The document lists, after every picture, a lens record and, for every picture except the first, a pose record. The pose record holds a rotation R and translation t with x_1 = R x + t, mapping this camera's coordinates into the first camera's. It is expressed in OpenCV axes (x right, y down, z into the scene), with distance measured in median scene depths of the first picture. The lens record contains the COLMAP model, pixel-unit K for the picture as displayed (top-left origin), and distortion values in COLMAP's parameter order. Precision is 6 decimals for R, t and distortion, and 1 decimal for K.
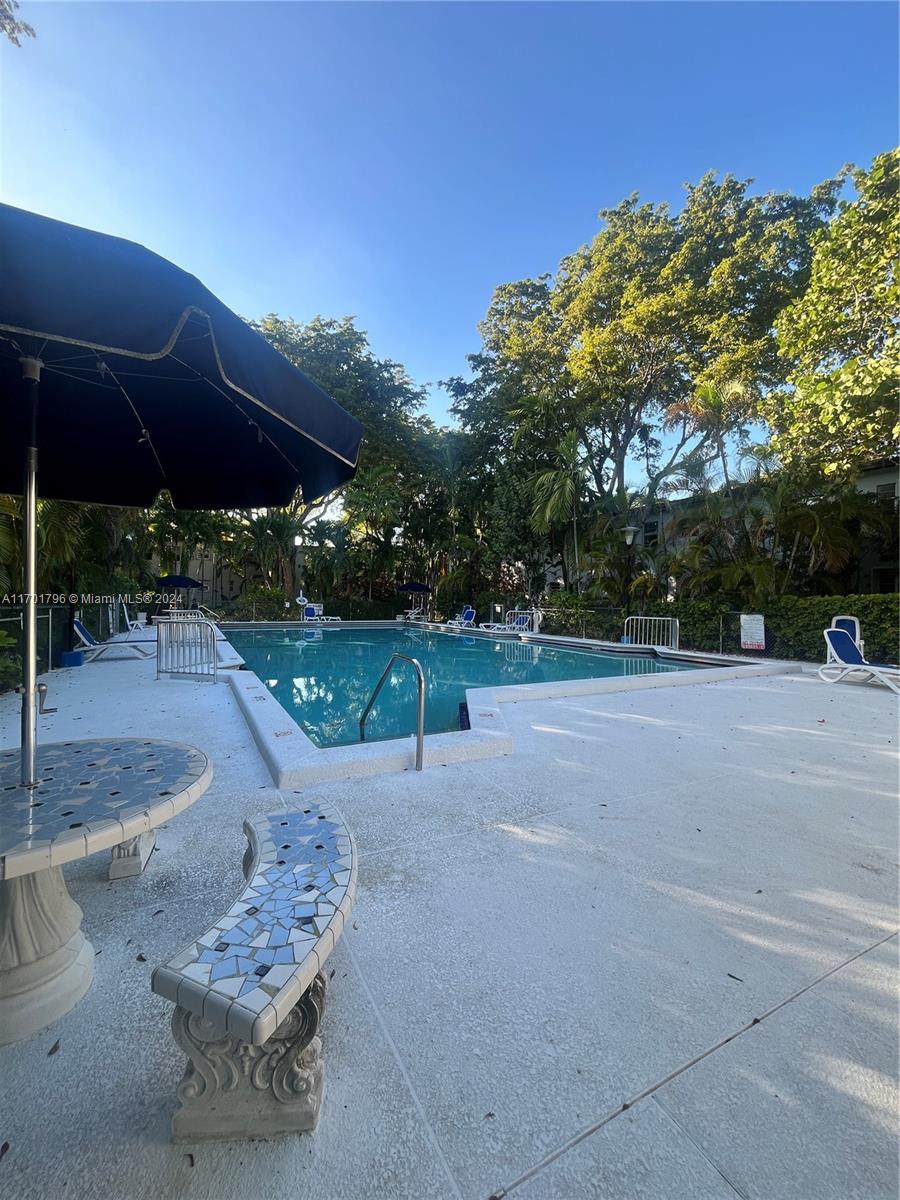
lens RADIAL K [[487.4, 0, 449.0], [0, 487.4, 601.5], [0, 0, 1]] dist [-0.007307, 0.000246]
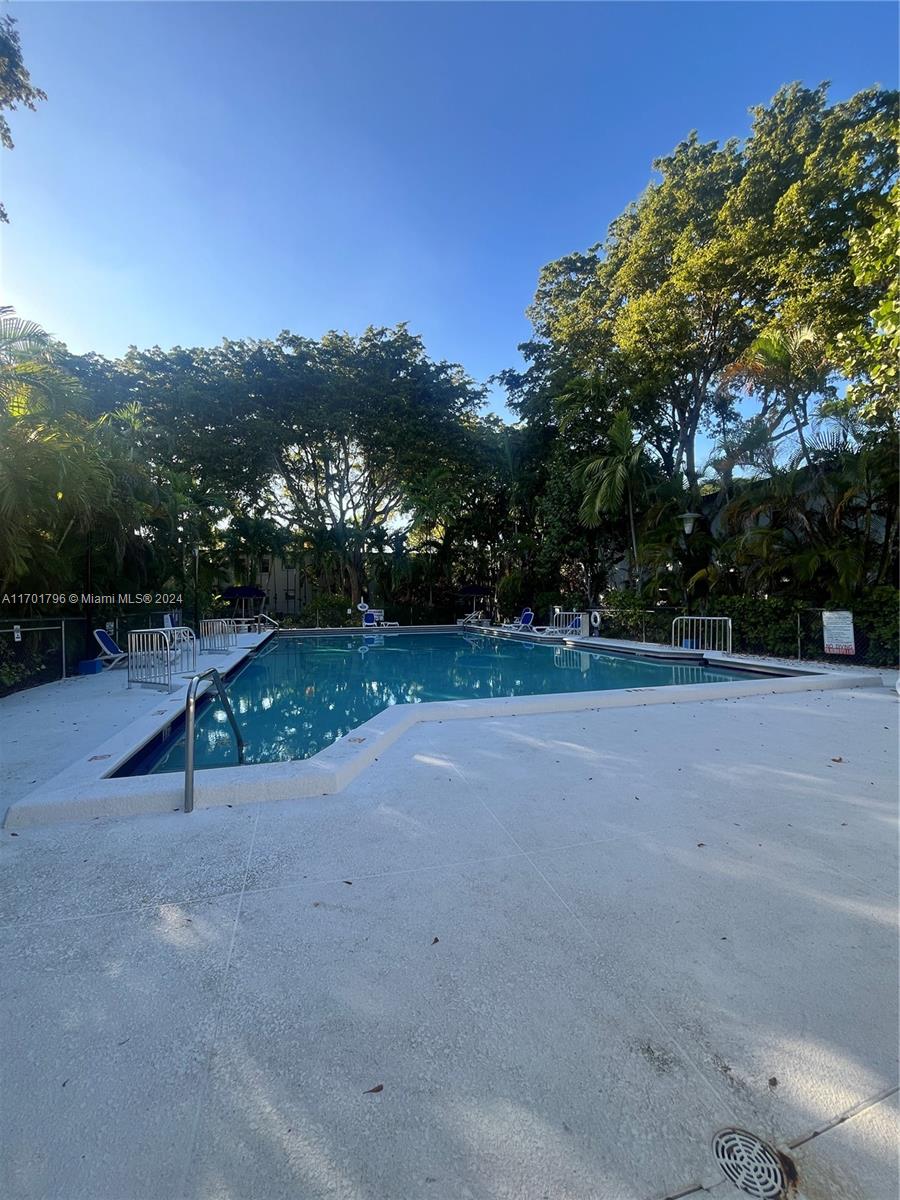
lens RADIAL K [[487.4, 0, 450.2], [0, 487.4, 601.3], [0, 0, 1]] dist [-0.007307, 0.000246]
pose [[0.978986, -0.026494, -0.202201, 0.115522], [0.025018, 0.999638, -0.009856, 0.001577], [0.202389, 0.004590, 0.979294, 0.058593]]
